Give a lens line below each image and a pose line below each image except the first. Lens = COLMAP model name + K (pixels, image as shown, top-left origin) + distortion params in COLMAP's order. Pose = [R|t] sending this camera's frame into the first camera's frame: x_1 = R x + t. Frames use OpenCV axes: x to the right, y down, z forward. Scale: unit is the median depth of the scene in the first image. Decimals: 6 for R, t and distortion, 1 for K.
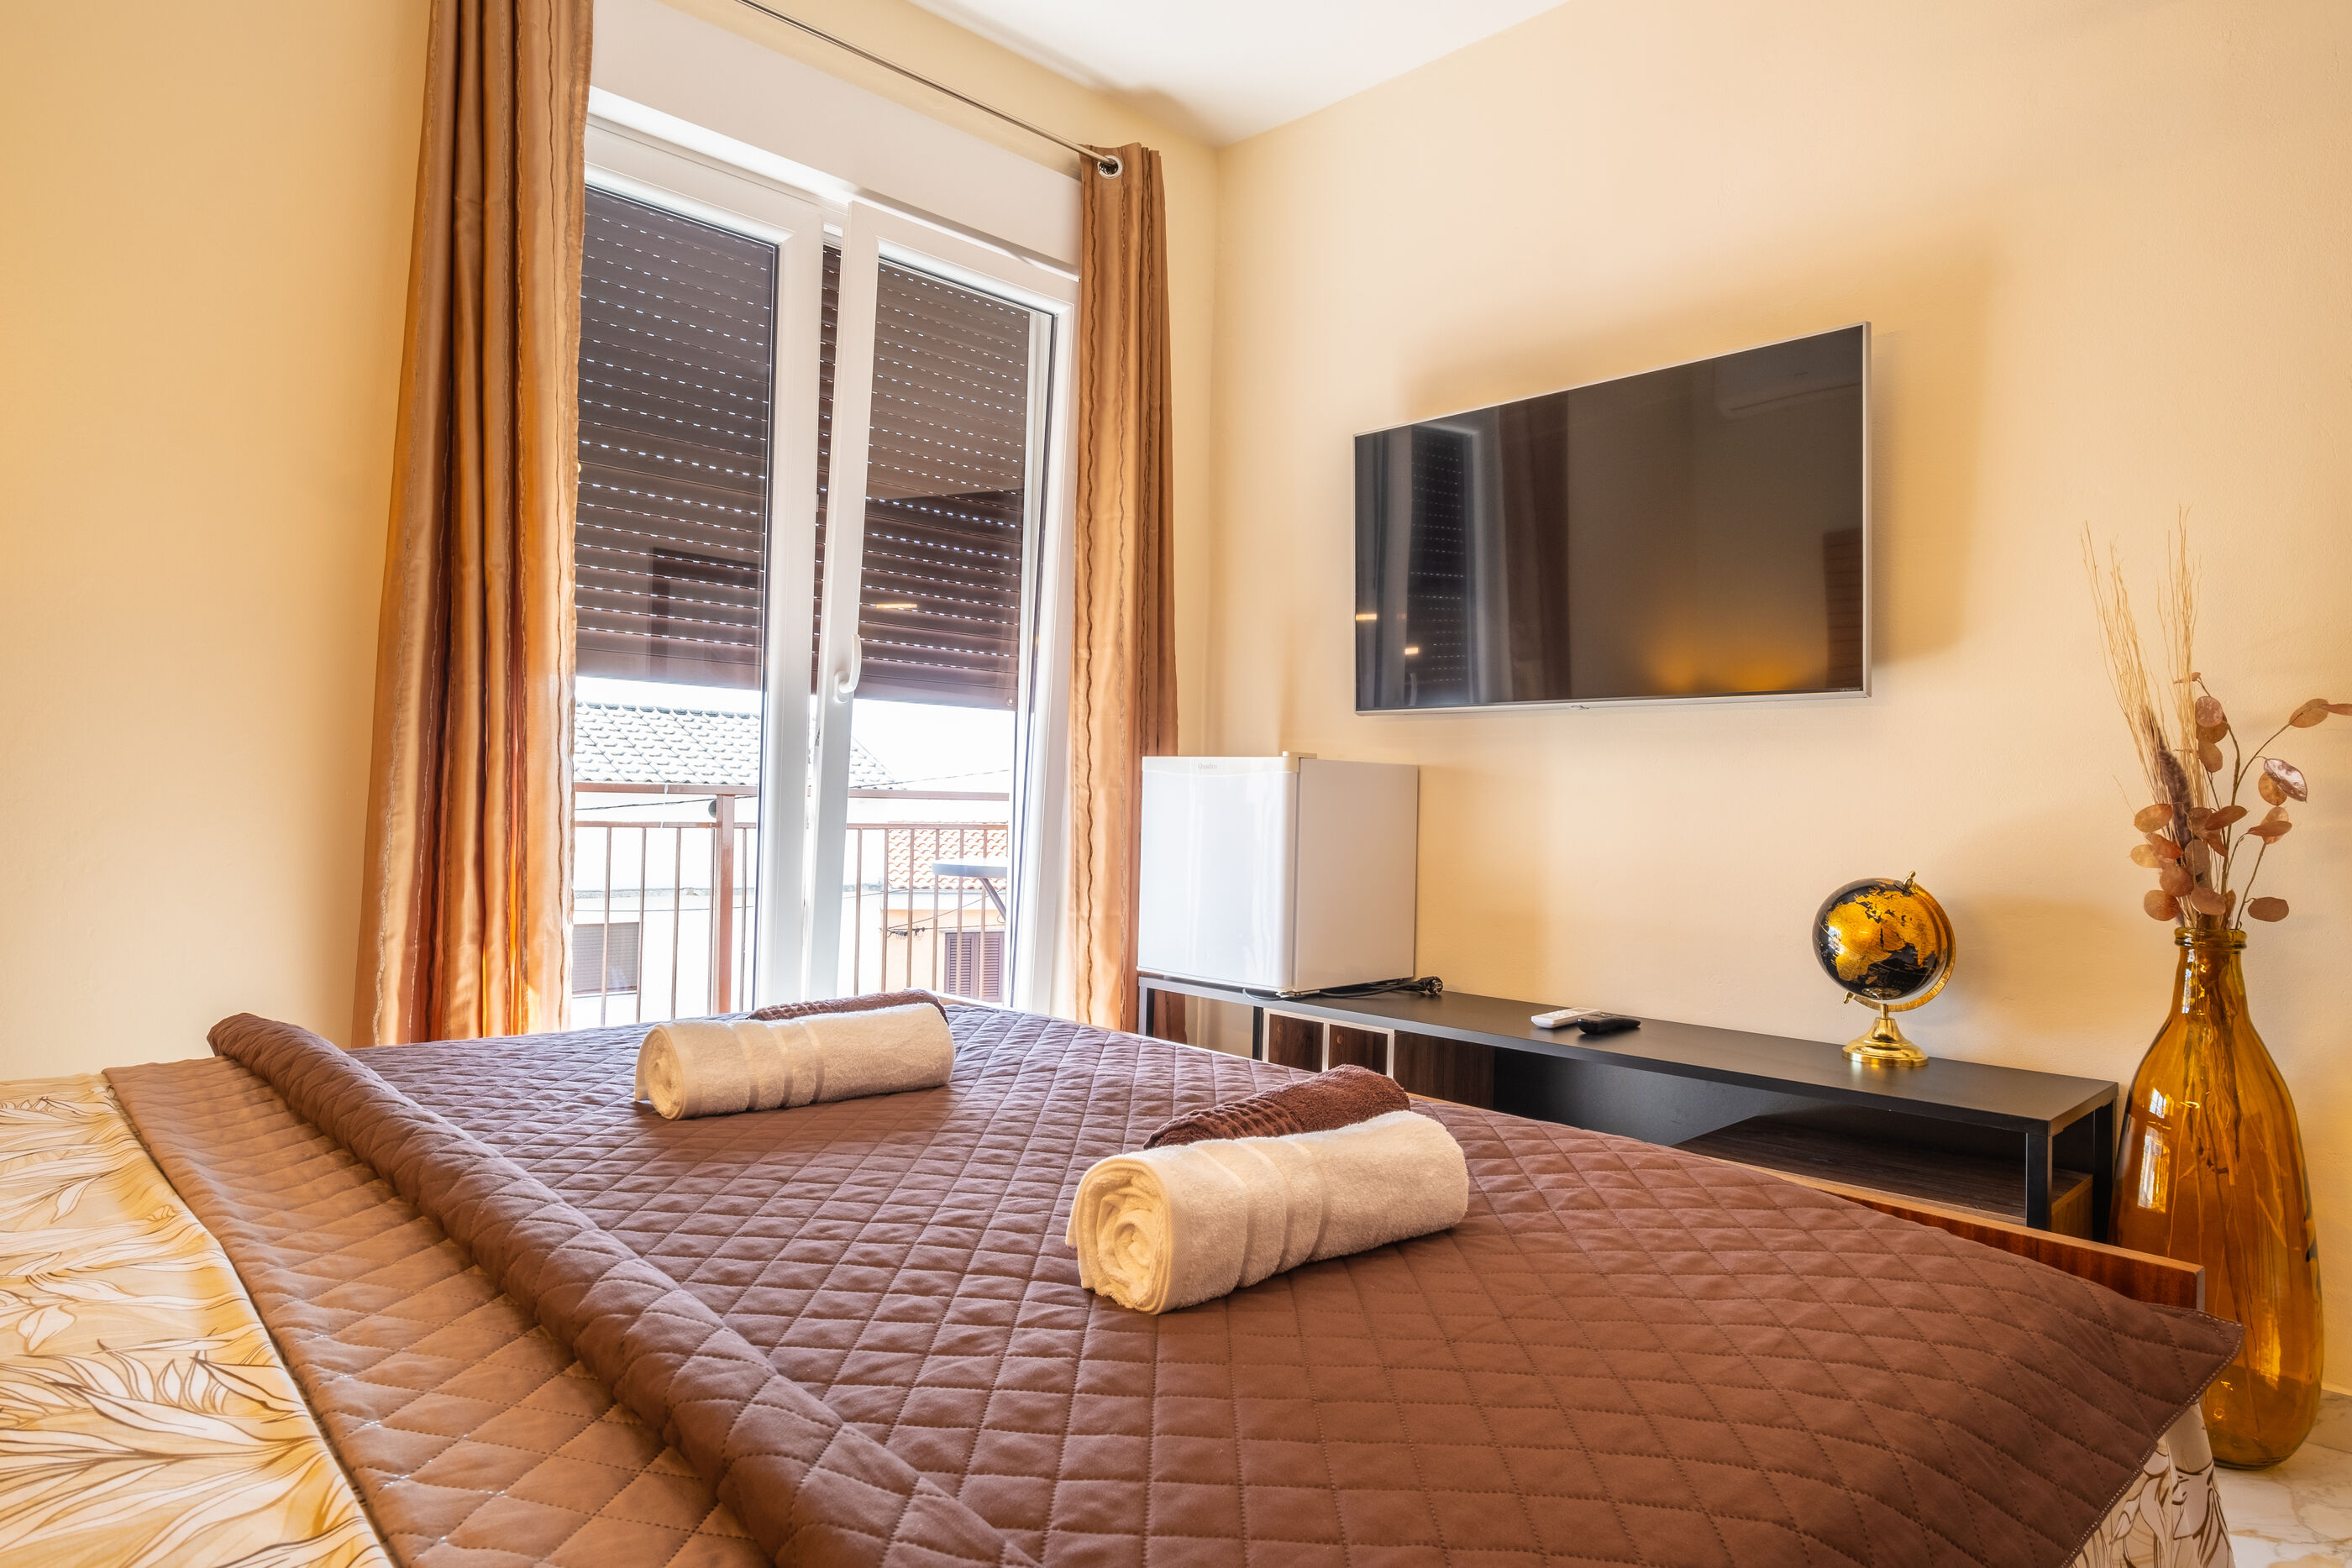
lens RADIAL K [[1351.8, 0, 1178.8], [0, 1351.8, 784.3], [0, 0, 1]] dist [0.004580, 0.005198]
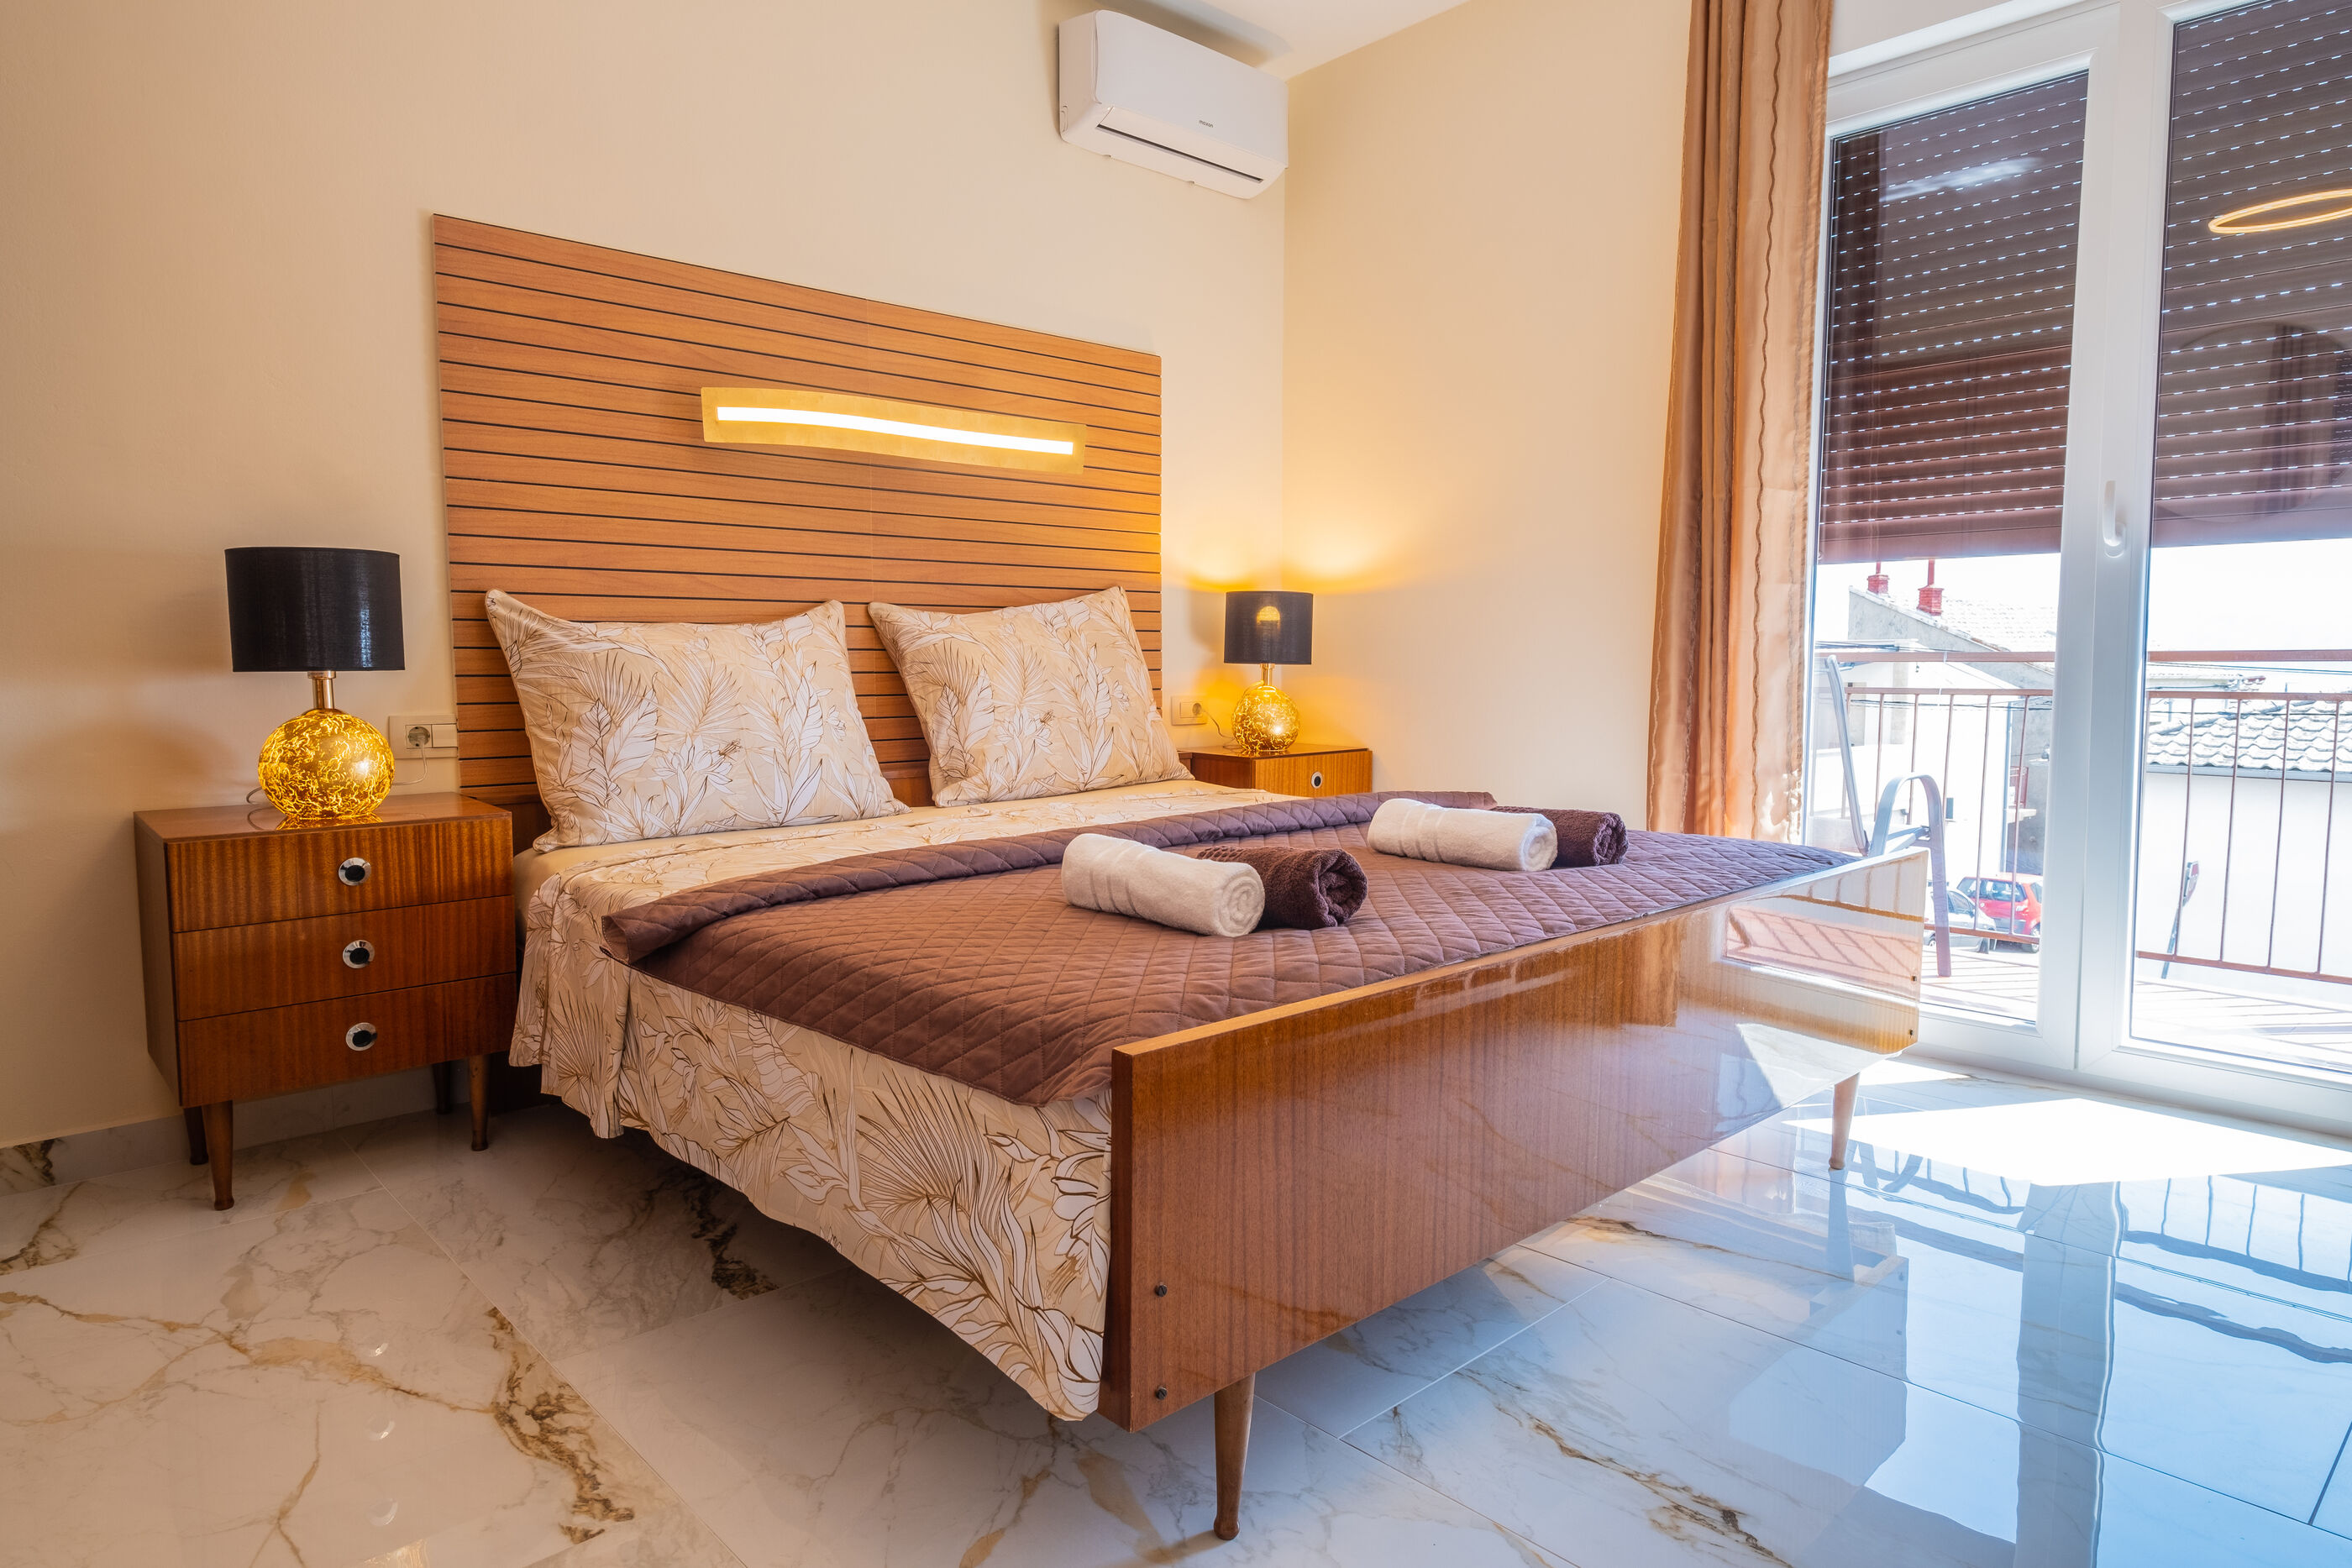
lens RADIAL K [[1351.8, 0, 1176.2], [0, 1351.8, 783.0], [0, 0, 1]] dist [0.004580, 0.005198]
pose [[-0.018073, 0.062118, -0.997905, 1.348747], [0.018511, 0.997918, 0.061784, 0.046020], [0.999665, -0.017355, -0.019186, 0.778264]]
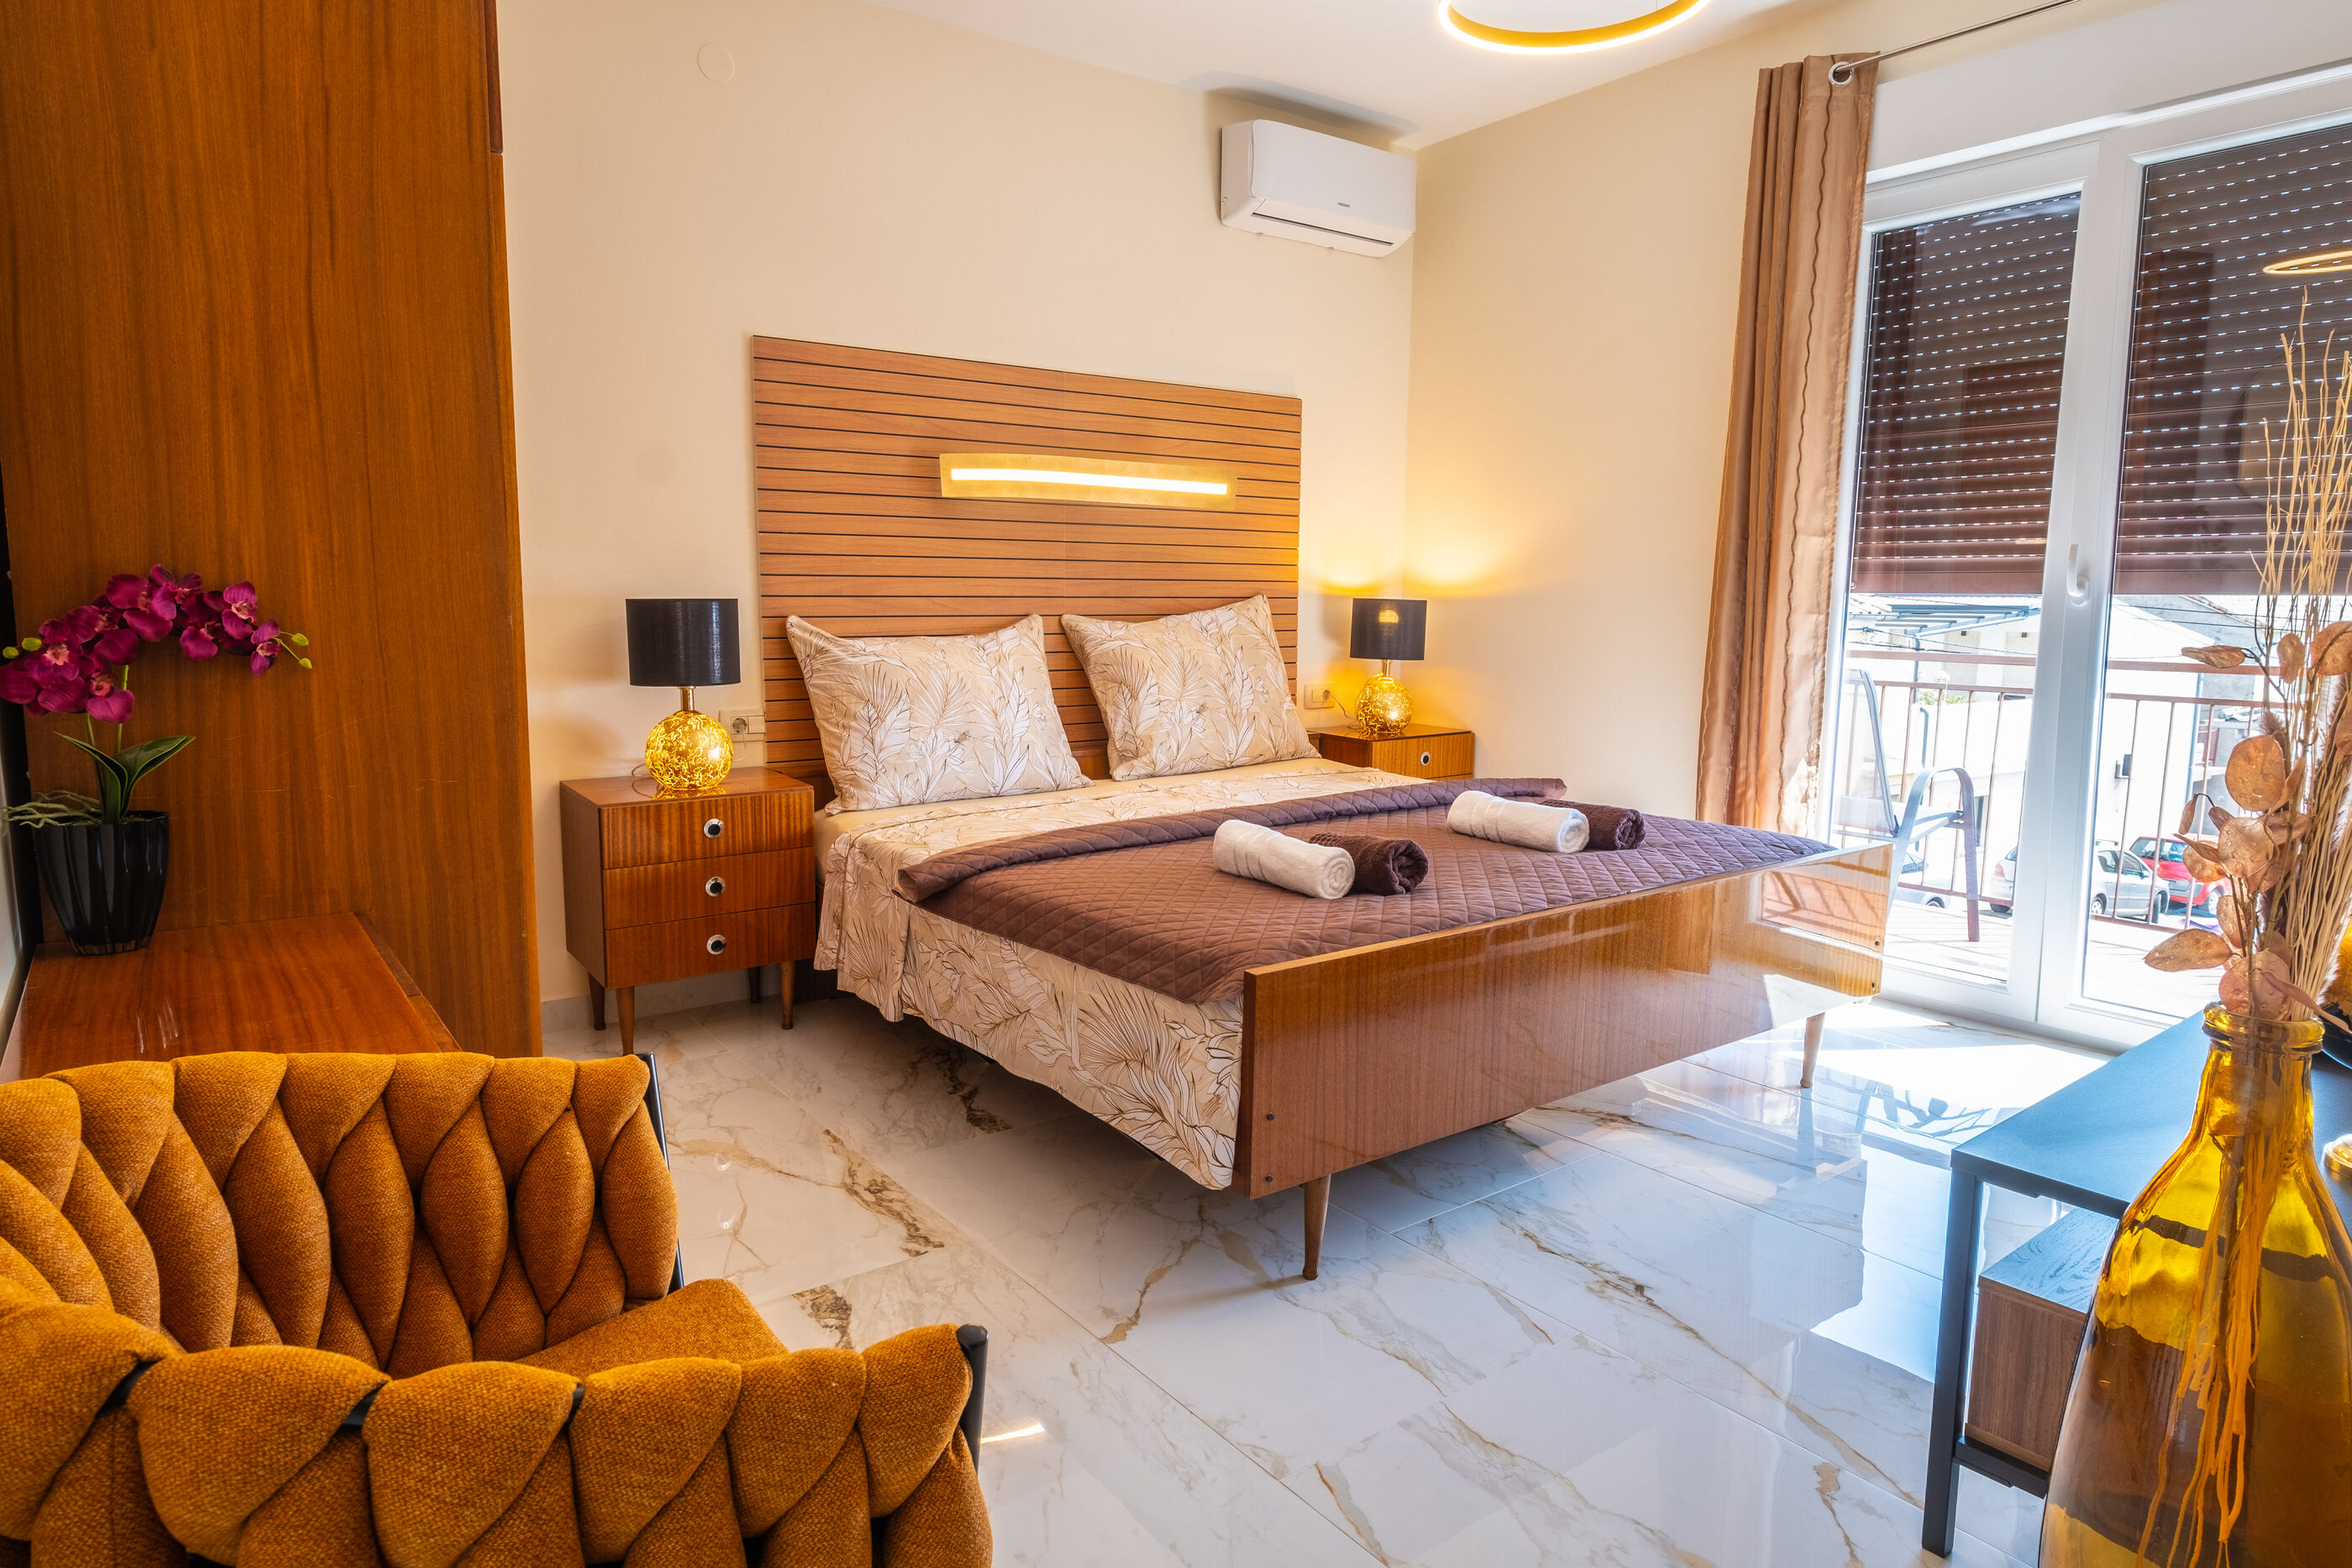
lens RADIAL K [[1351.8, 0, 1179.5], [0, 1351.8, 780.0], [0, 0, 1]] dist [0.004580, 0.005198]
pose [[-0.124123, 0.108072, -0.986364, 1.872464], [0.006678, 0.994120, 0.108082, -0.082035], [0.992244, 0.006829, -0.124115, 0.824257]]
